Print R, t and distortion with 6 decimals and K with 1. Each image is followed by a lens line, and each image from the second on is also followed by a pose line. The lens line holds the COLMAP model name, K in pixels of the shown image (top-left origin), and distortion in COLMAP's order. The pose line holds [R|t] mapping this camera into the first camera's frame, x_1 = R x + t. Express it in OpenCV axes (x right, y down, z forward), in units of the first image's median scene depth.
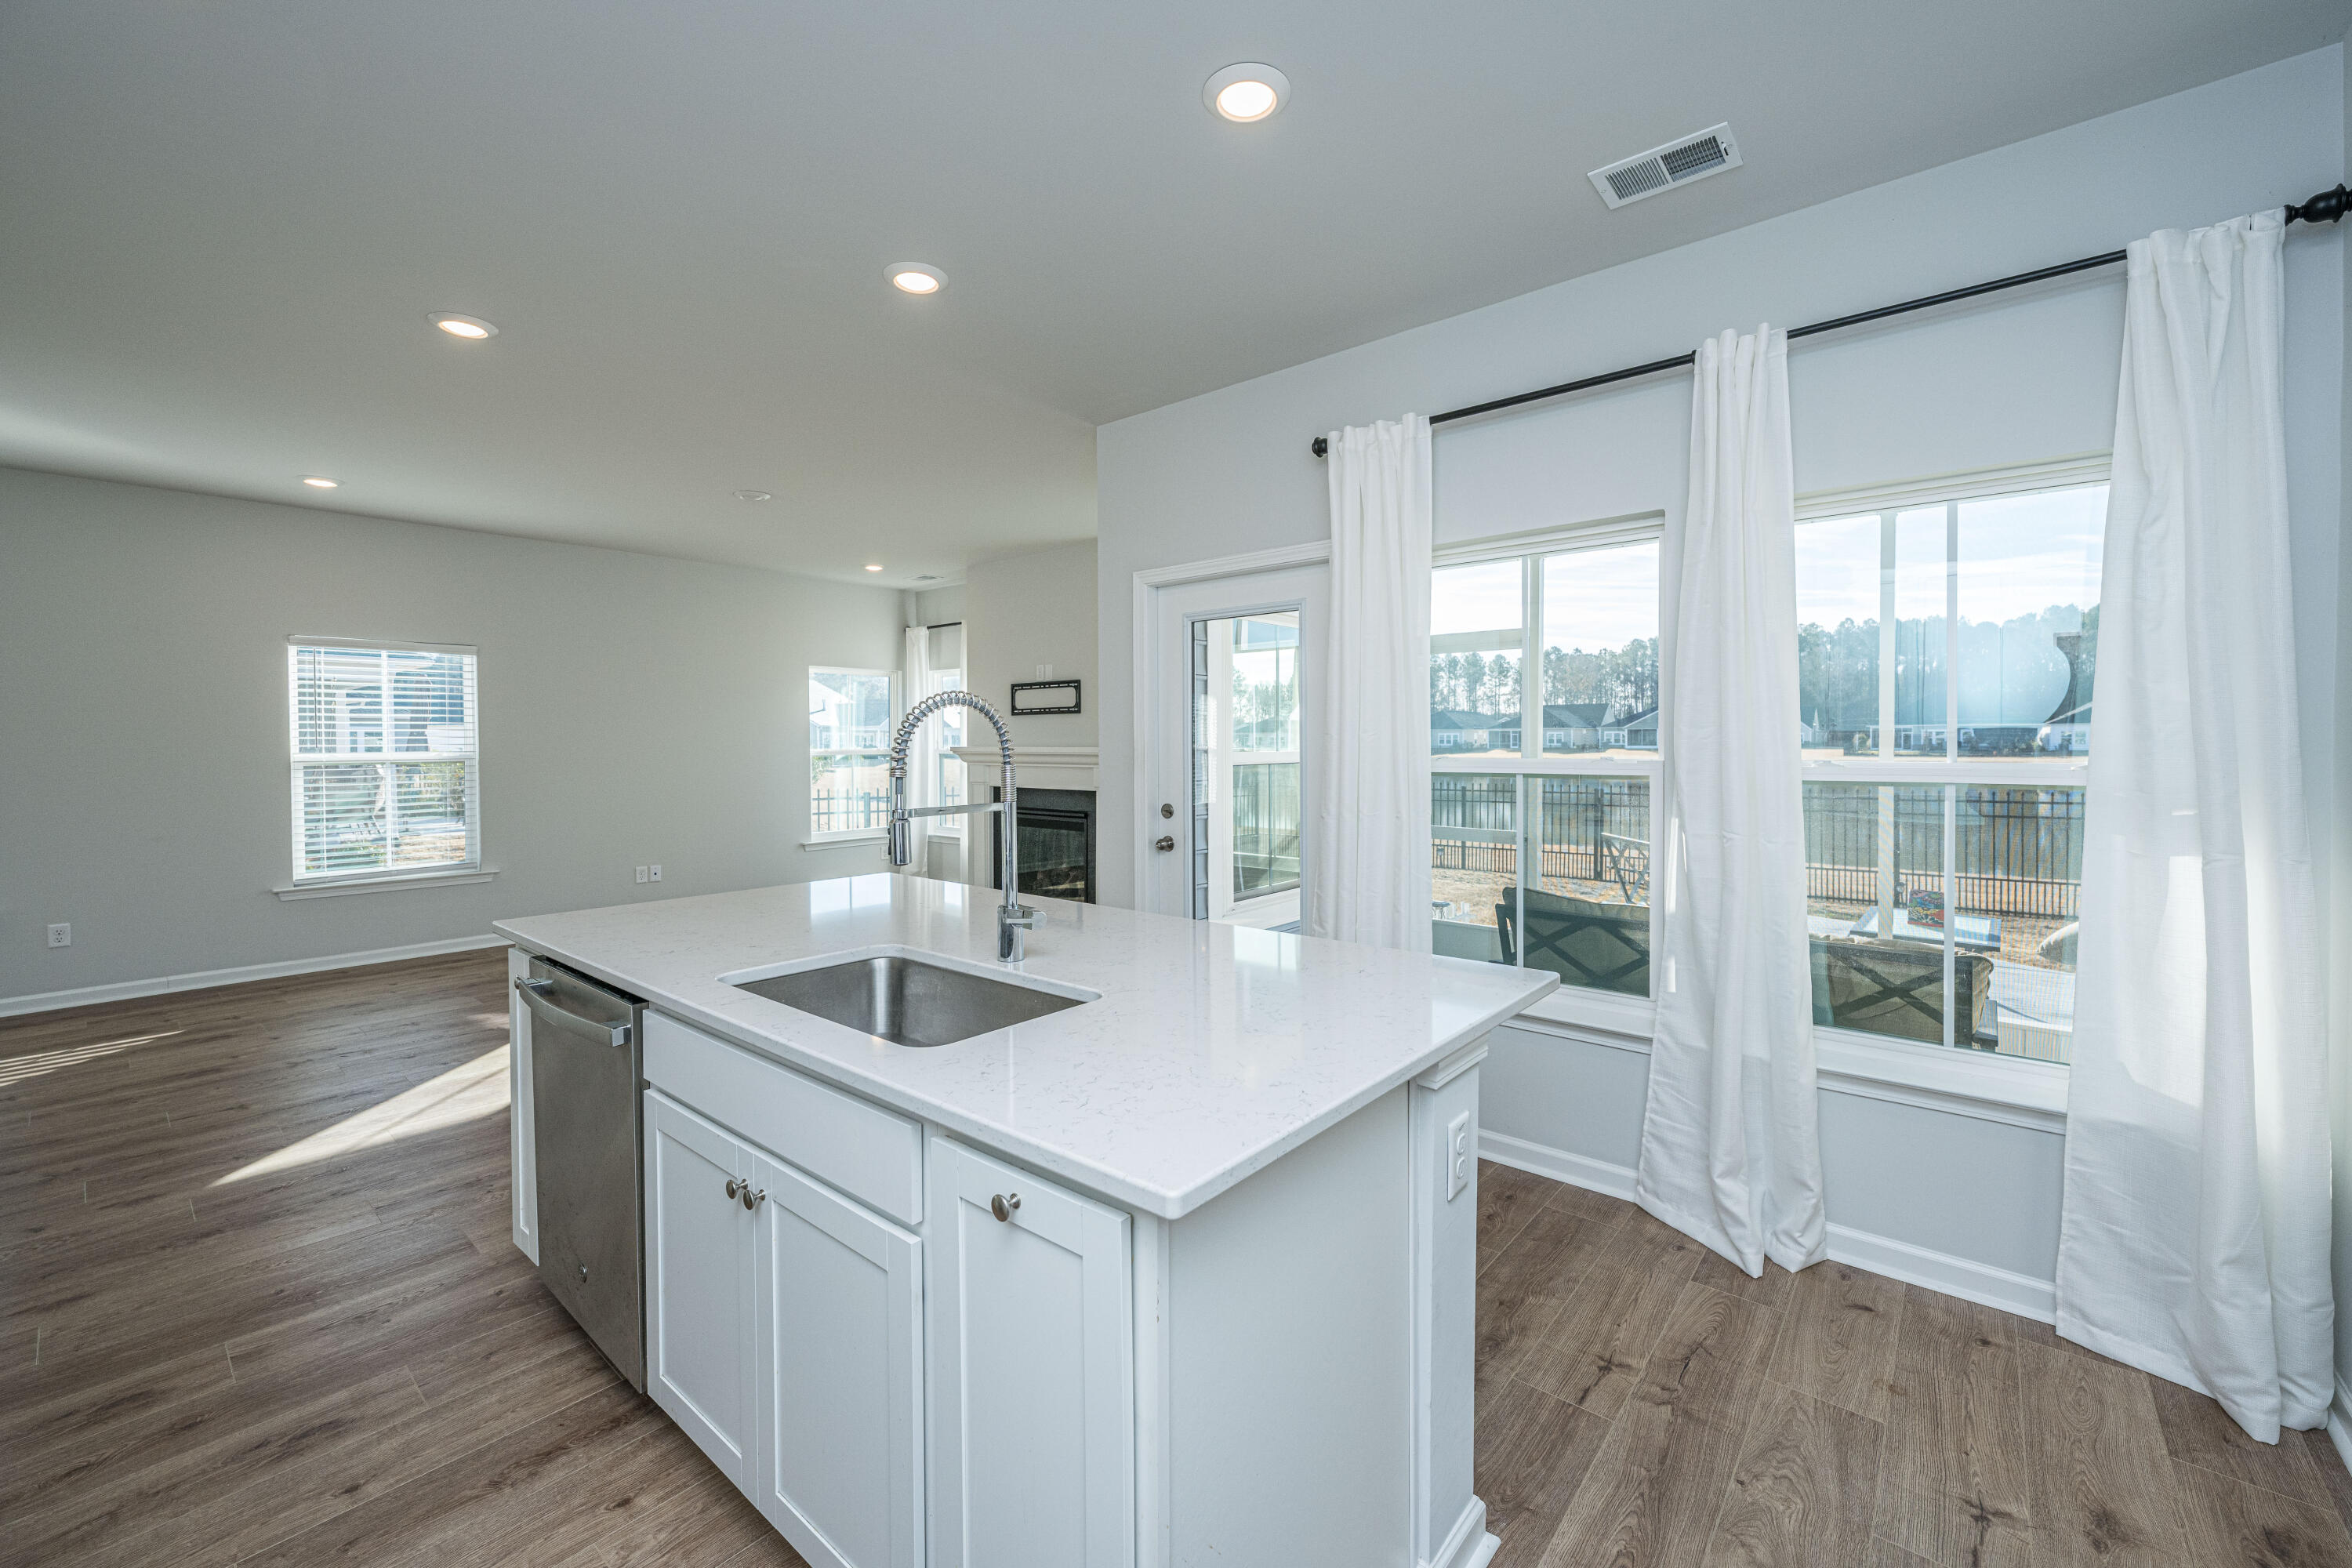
lens RADIAL K [[937.2, 0, 1173.8], [0, 937.2, 757.1], [0, 0, 1]] dist [0.000606, 0.000053]
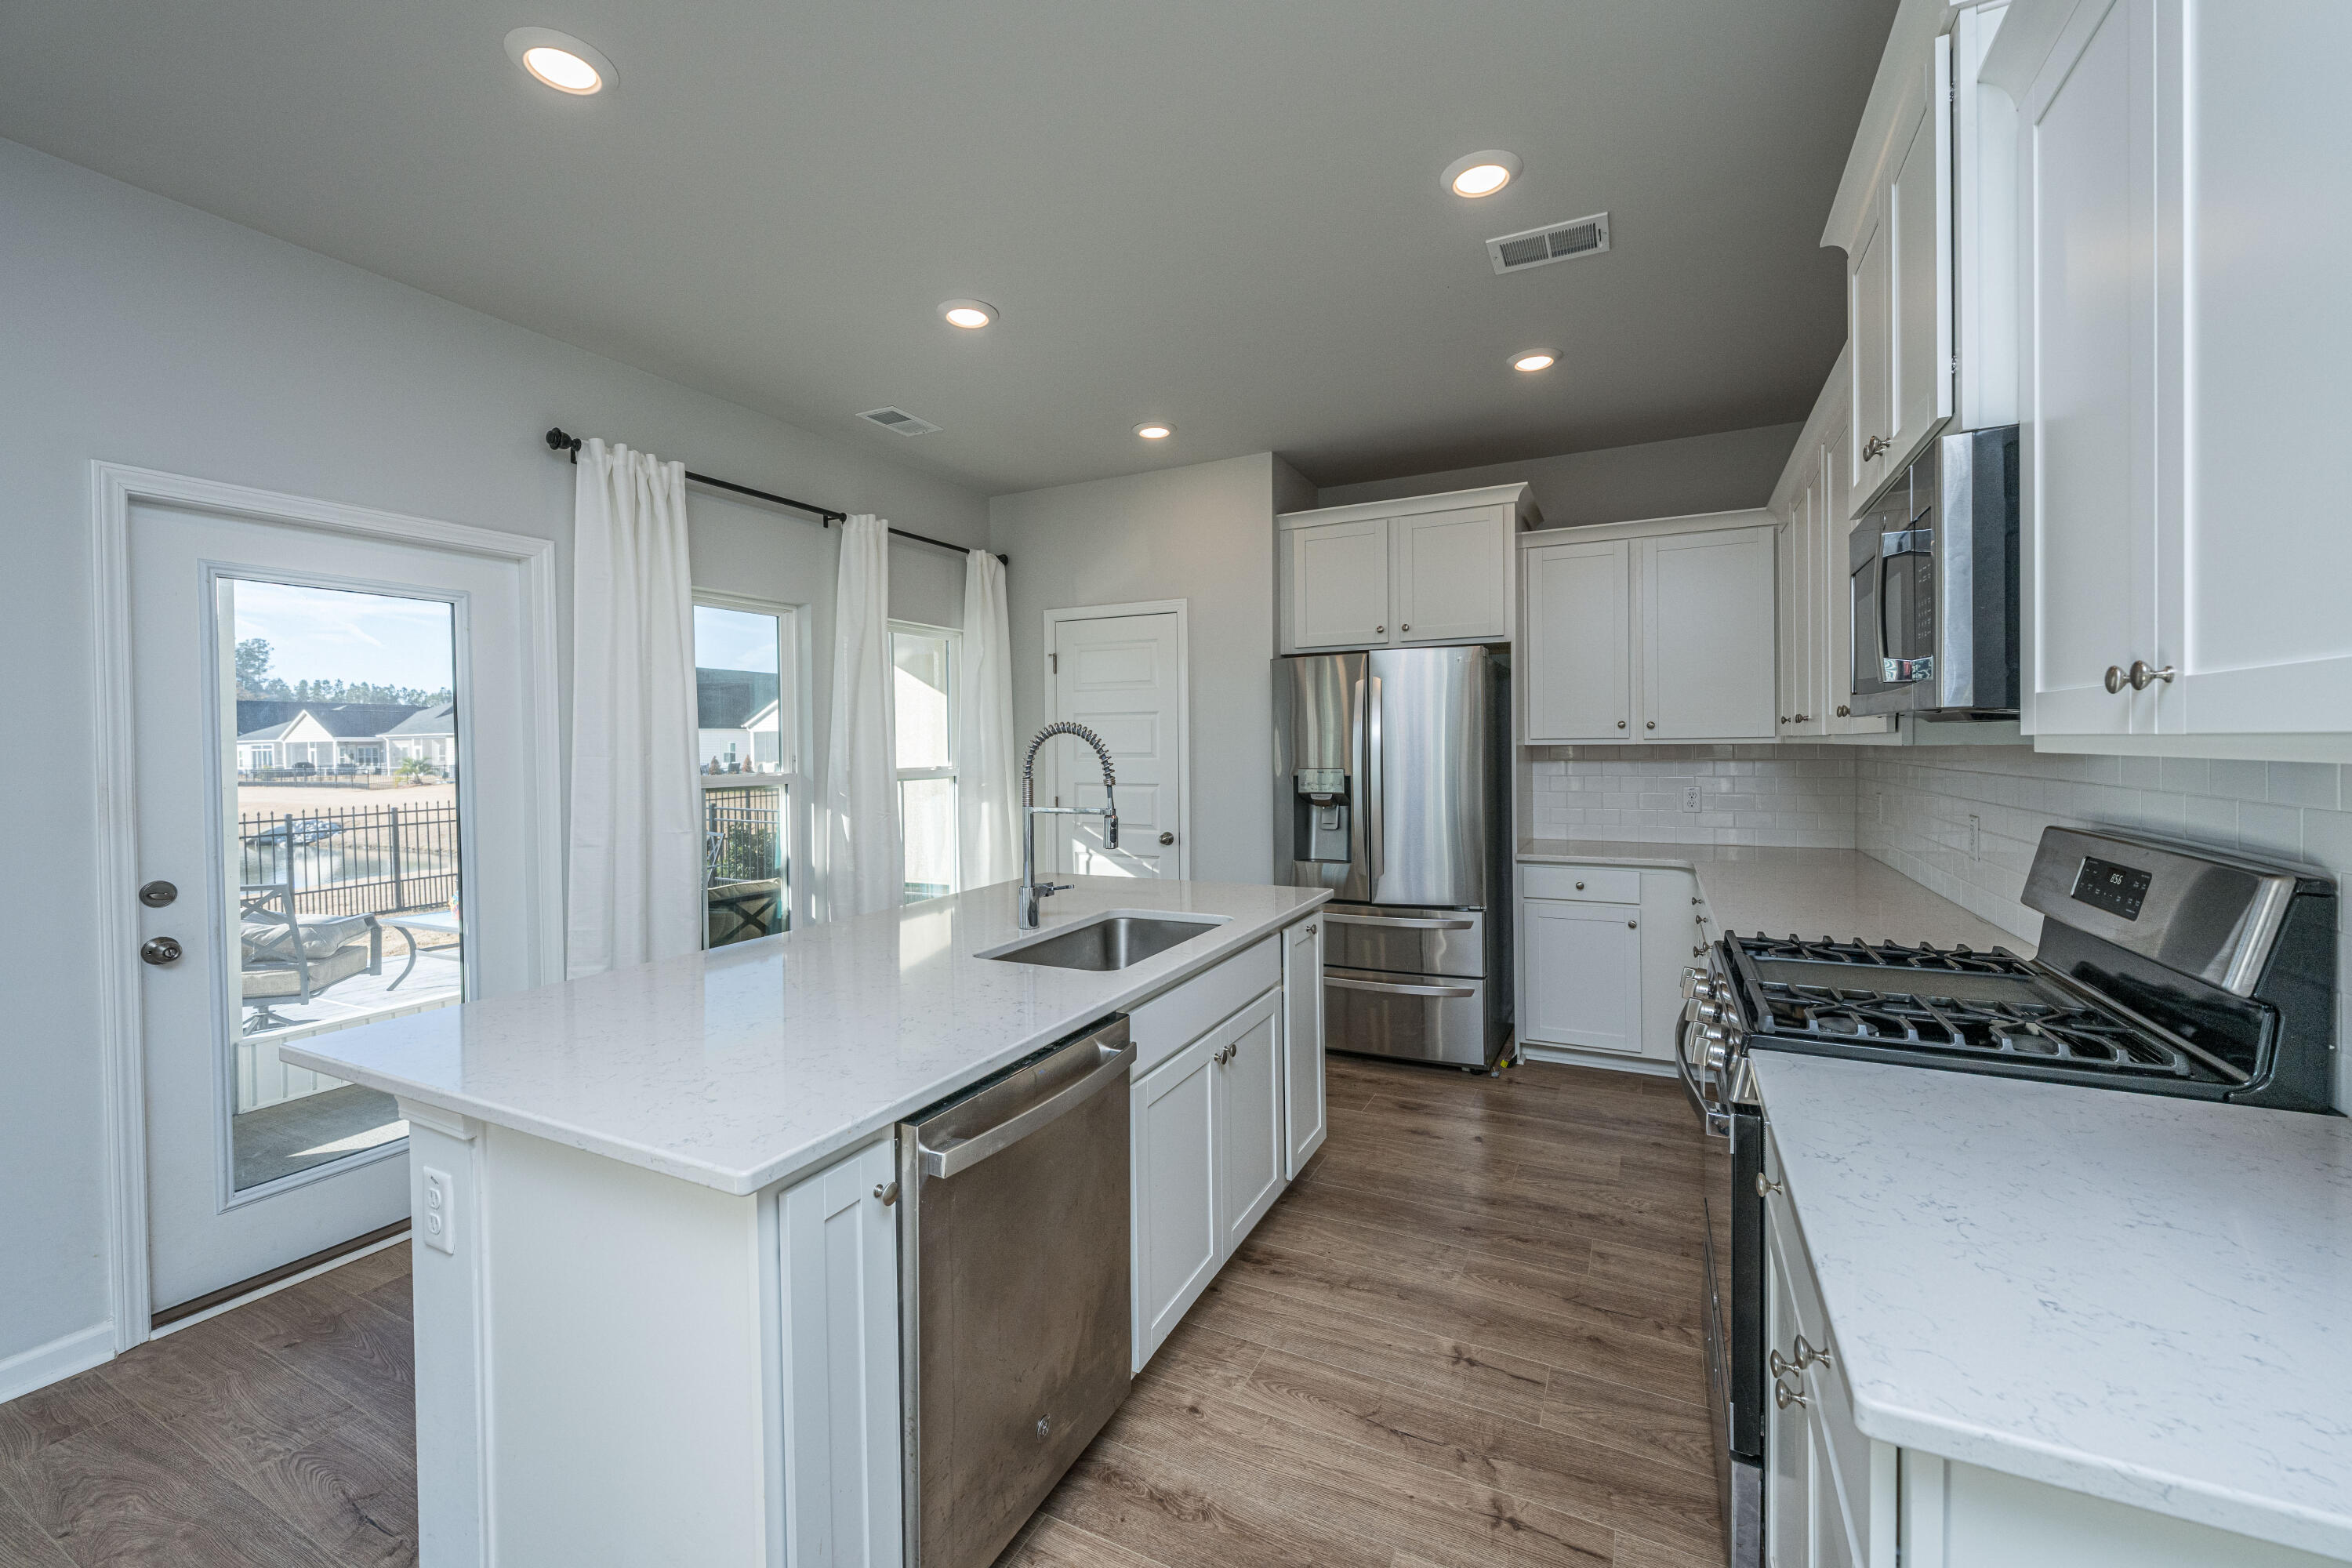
lens RADIAL K [[923.4, 0, 1193.0], [0, 923.4, 760.3], [0, 0, 1]] dist [-0.011614, 0.000021]
pose [[-0.242924, -0.008693, 0.970006, -1.011490], [0.027609, 0.999493, 0.015871, -0.018707], [-0.969652, 0.030636, -0.242560, 0.751042]]
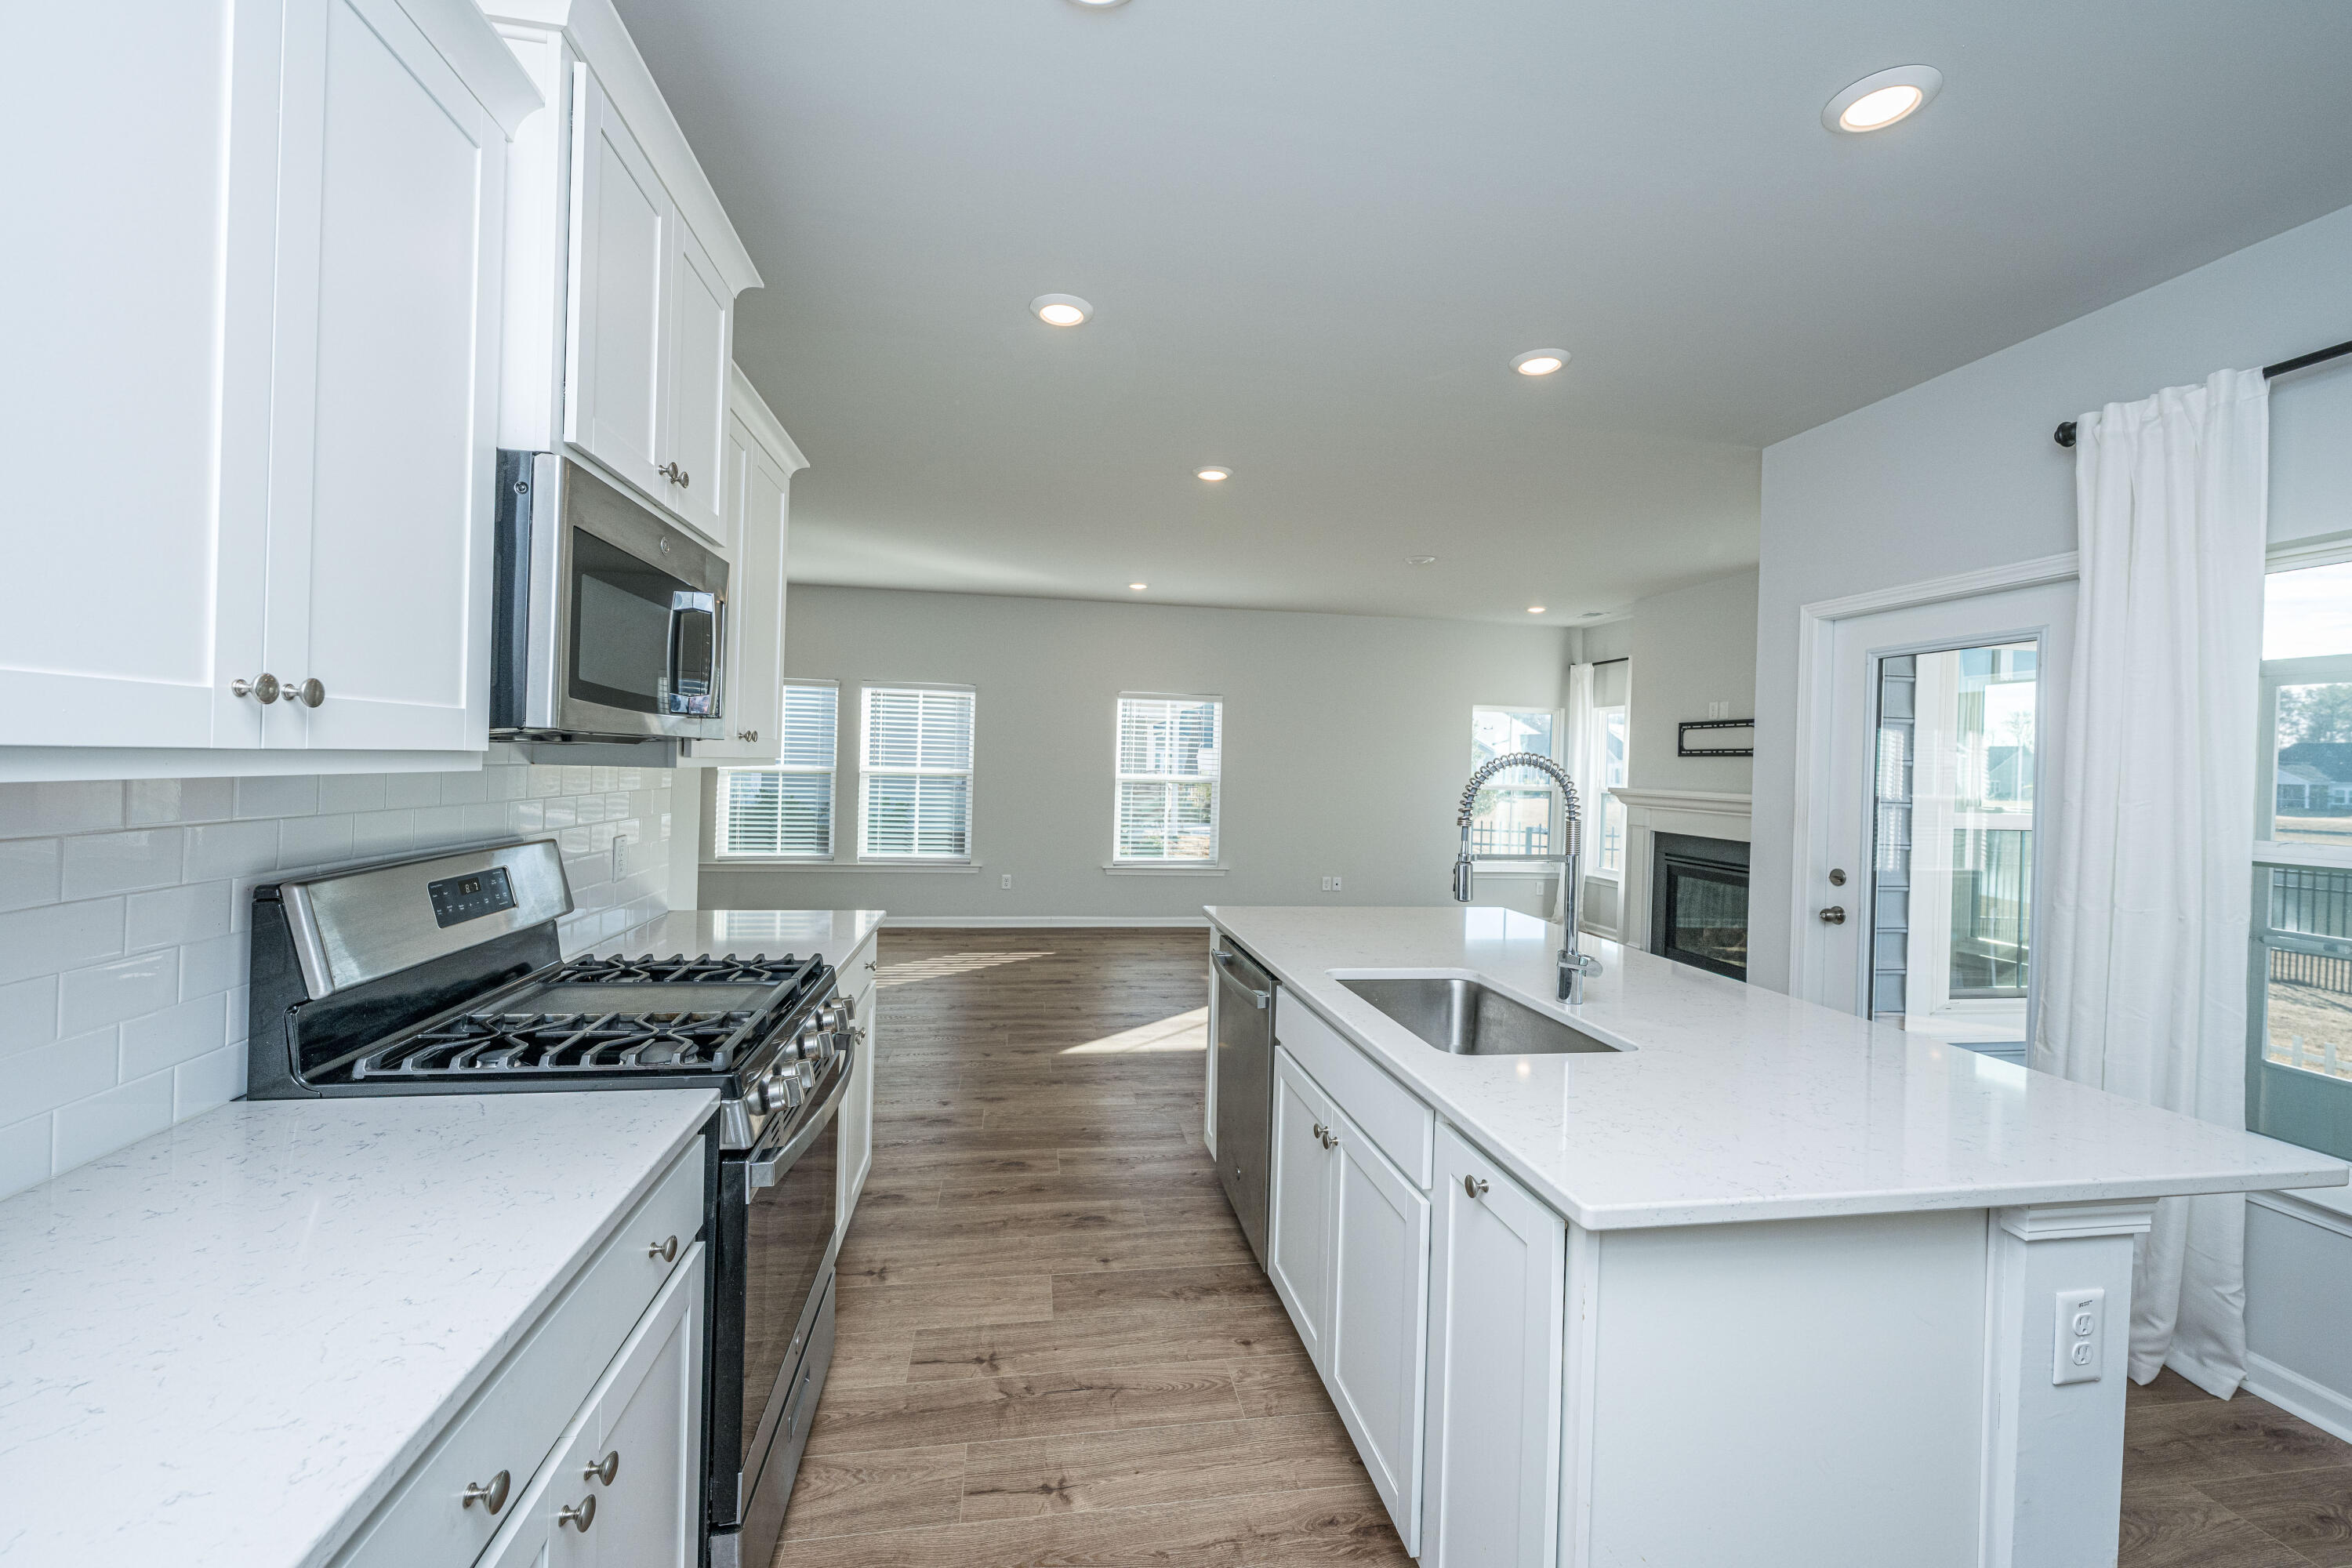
lens RADIAL K [[937.2, 0, 1173.8], [0, 937.2, 757.1], [0, 0, 1]] dist [0.000606, 0.000053]
pose [[0.761598, 0.022186, -0.647670, 0.119872], [-0.042327, 0.998983, -0.015552, -0.019844], [0.646666, 0.039258, 0.761762, -0.086269]]
